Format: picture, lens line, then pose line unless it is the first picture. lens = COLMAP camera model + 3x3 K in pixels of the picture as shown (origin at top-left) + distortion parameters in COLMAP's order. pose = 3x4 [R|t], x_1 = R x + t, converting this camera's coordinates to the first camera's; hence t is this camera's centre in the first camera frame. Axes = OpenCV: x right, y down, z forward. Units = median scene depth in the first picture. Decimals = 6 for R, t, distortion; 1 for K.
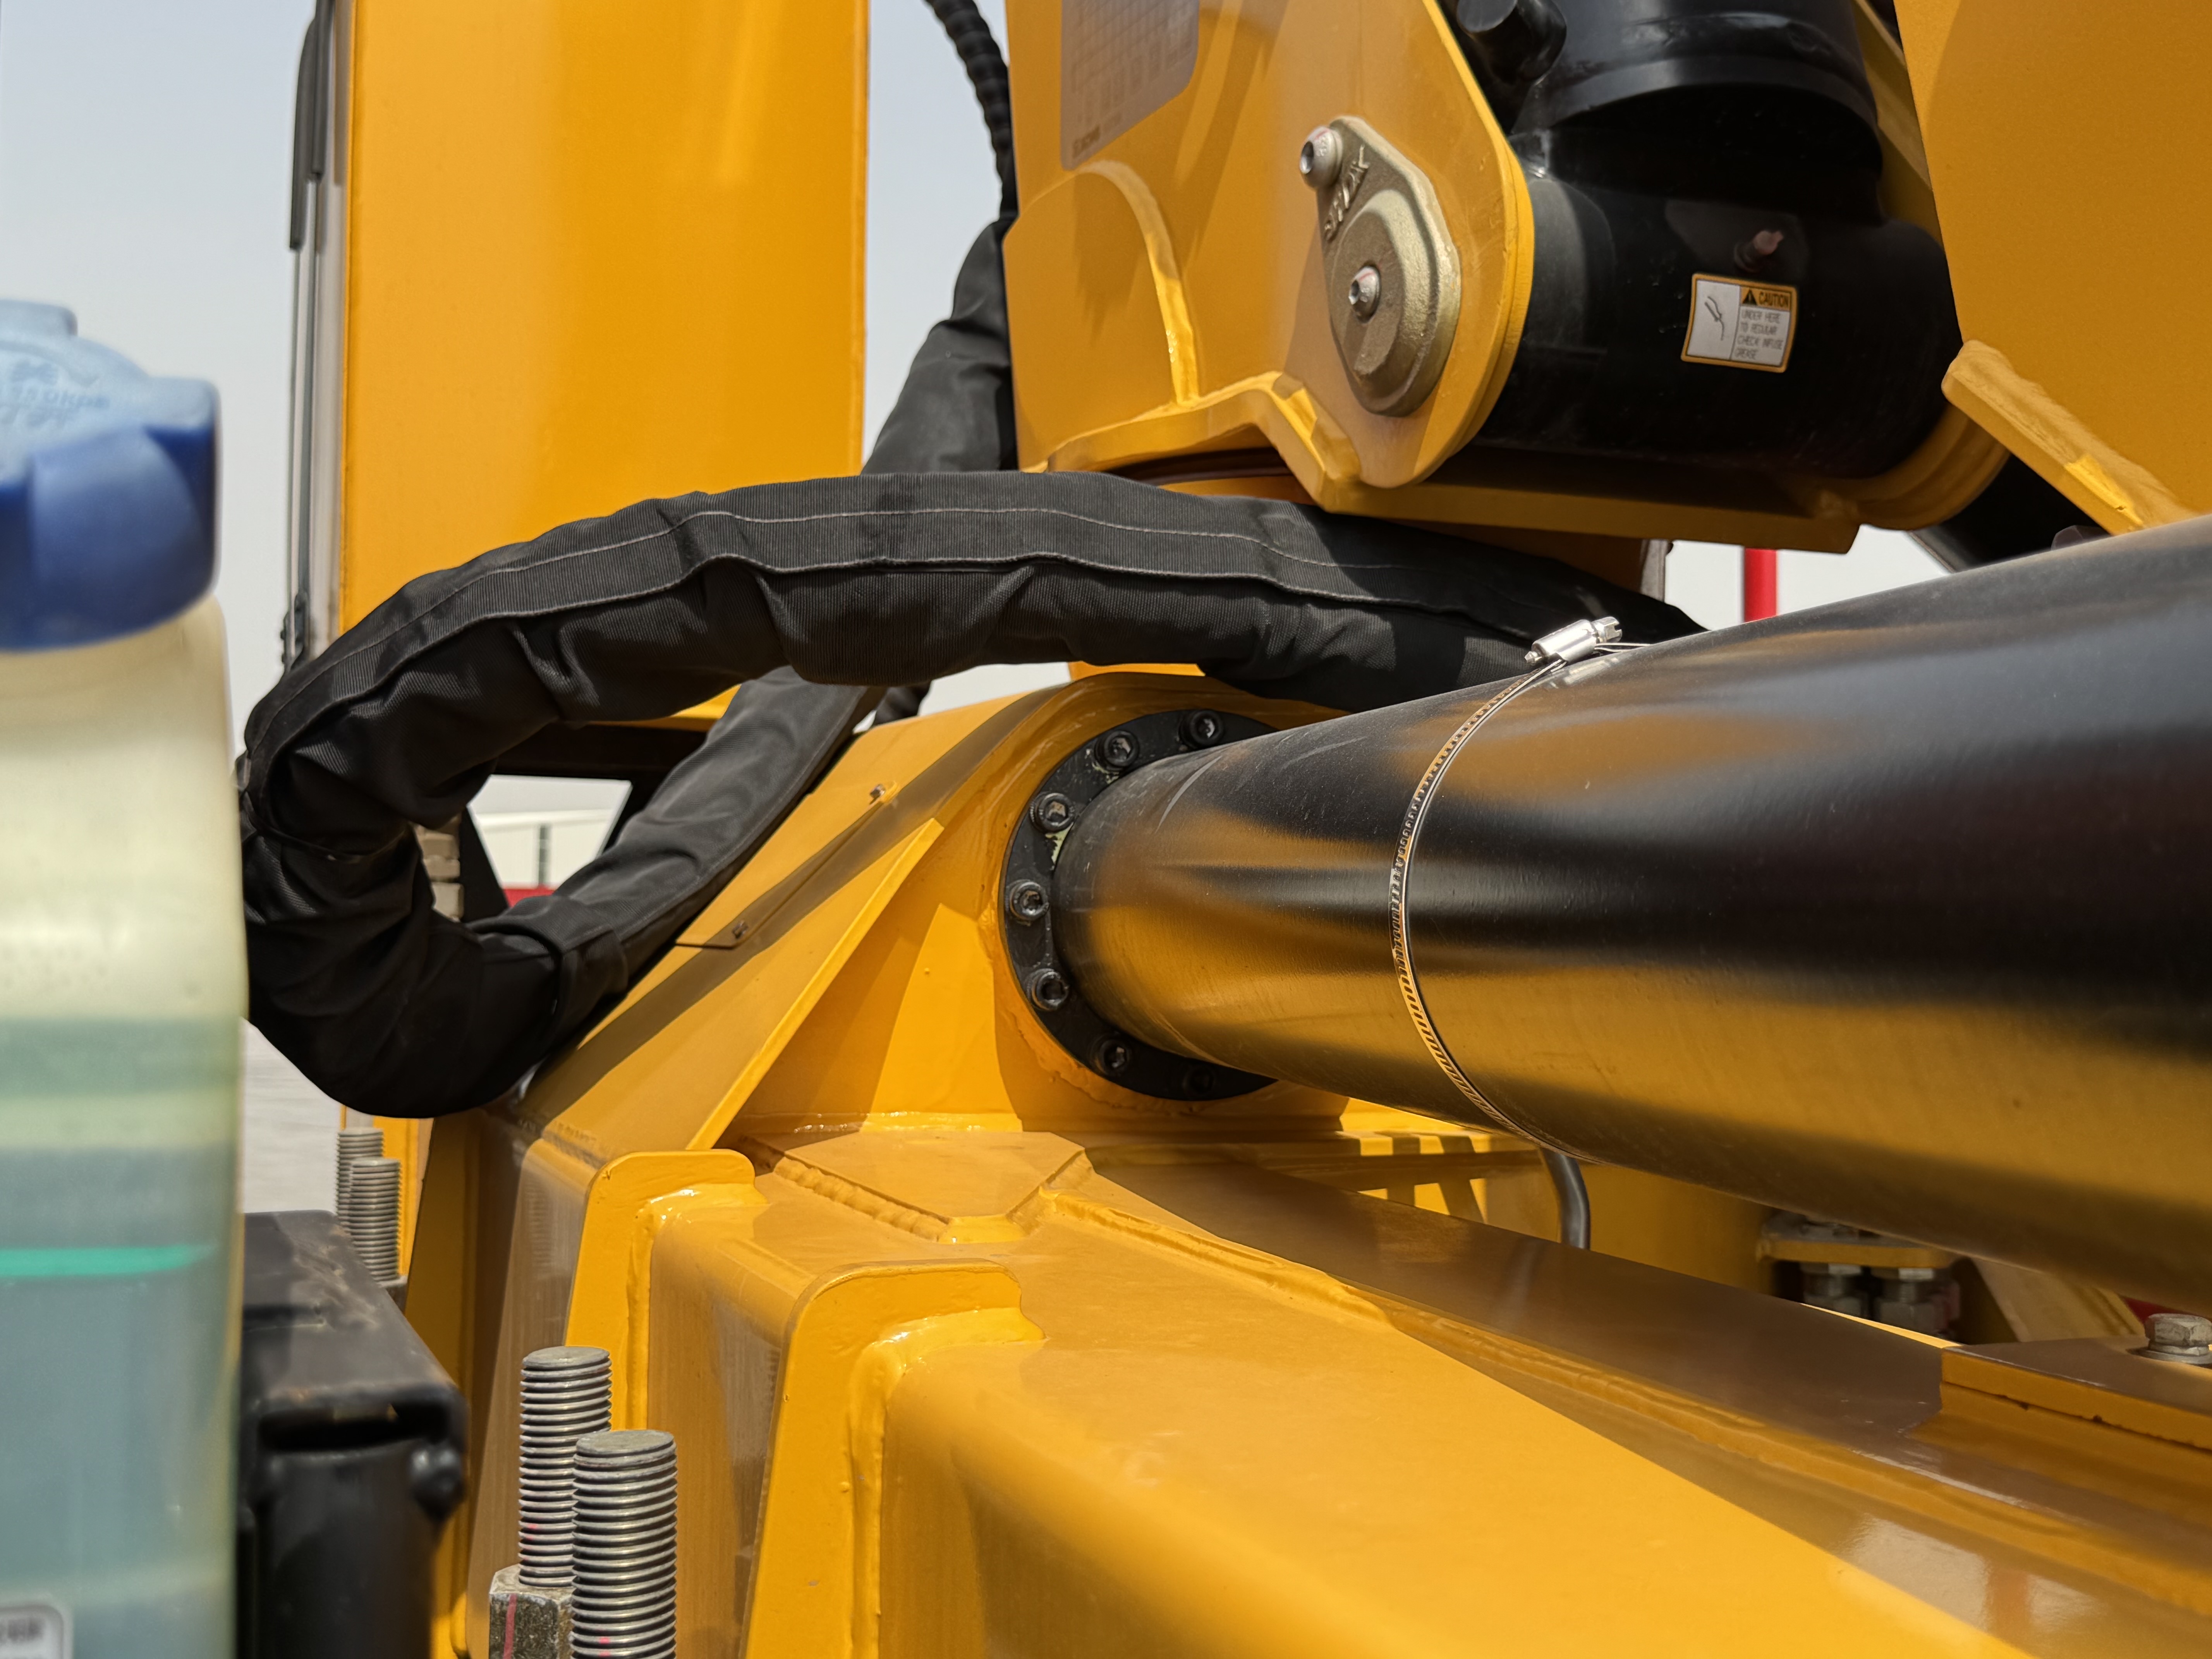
lens RADIAL K [[2451.3, 0, 1105.3], [0, 2451.3, 828.8], [0, 0, 1]] dist [-0.022792, 0.000000]
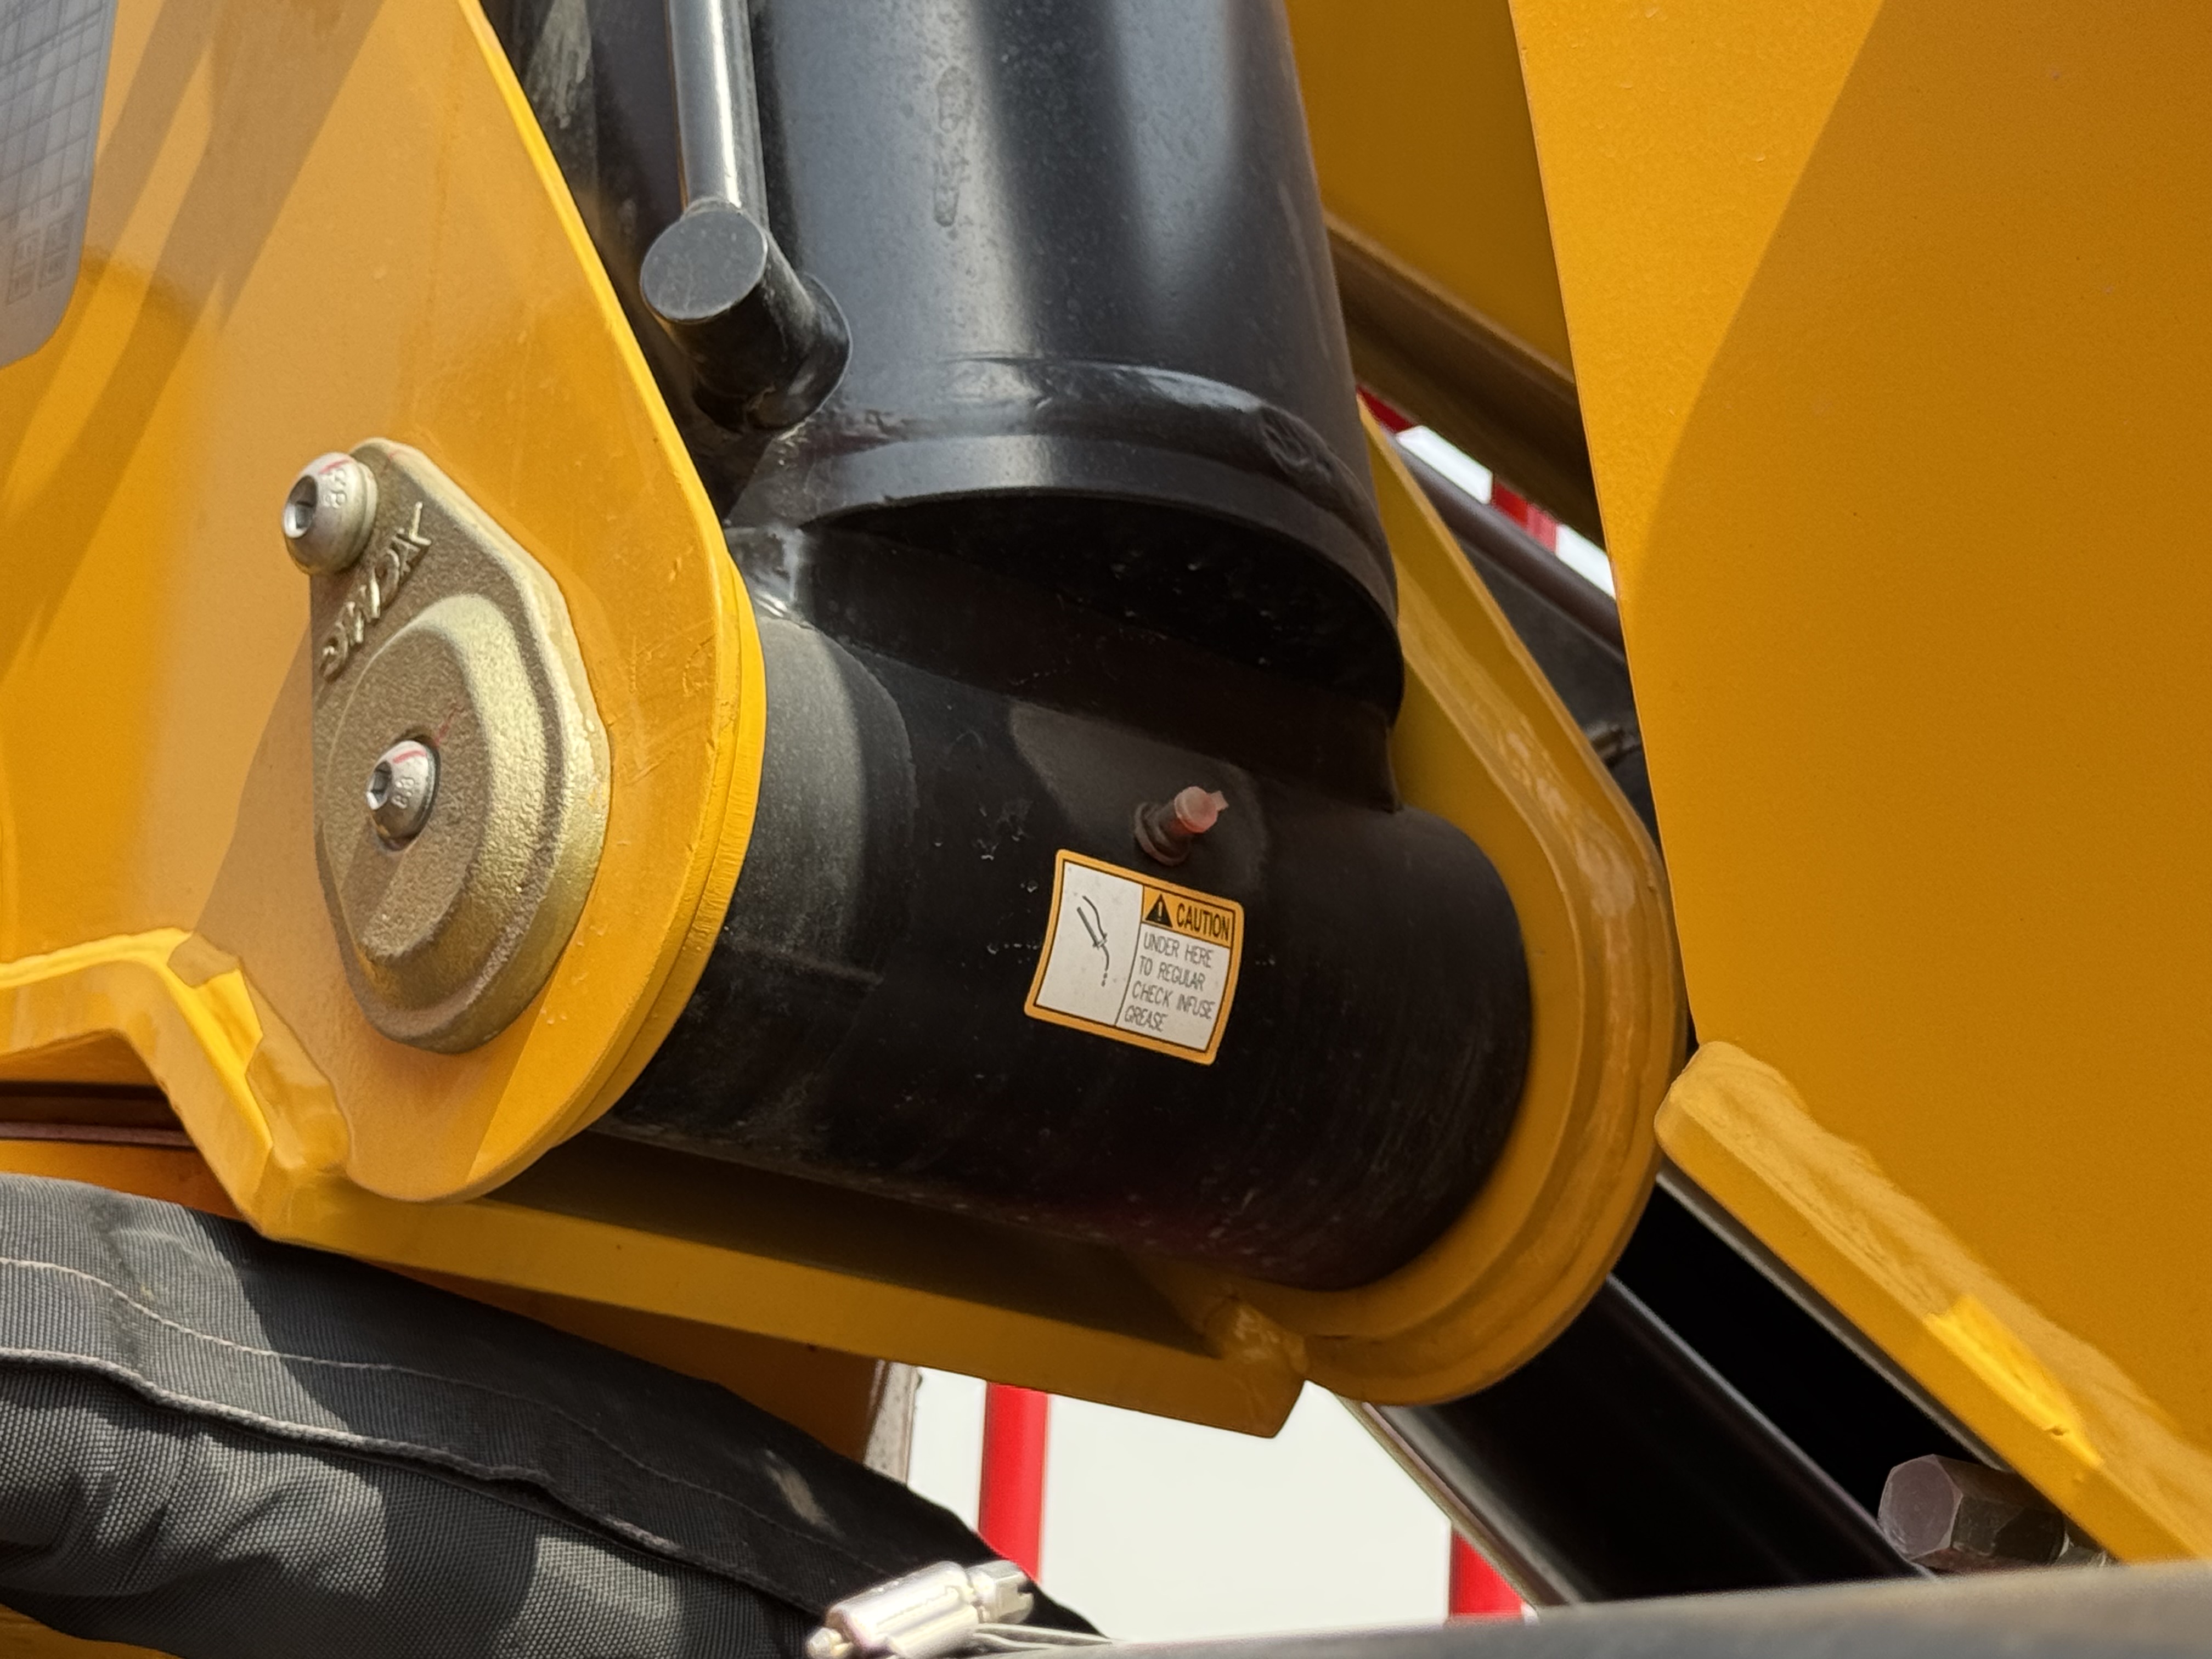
lens RADIAL K [[4466.0, 0, 1087.8], [0, 4466.0, 886.3], [0, 0, 1]] dist [0.179477, 0.000000]
pose [[0.949795, 0.138552, 0.280521, -0.009333], [-0.076425, 0.972182, -0.221408, -0.017257], [-0.303394, 0.188853, 0.933963, 0.143581]]
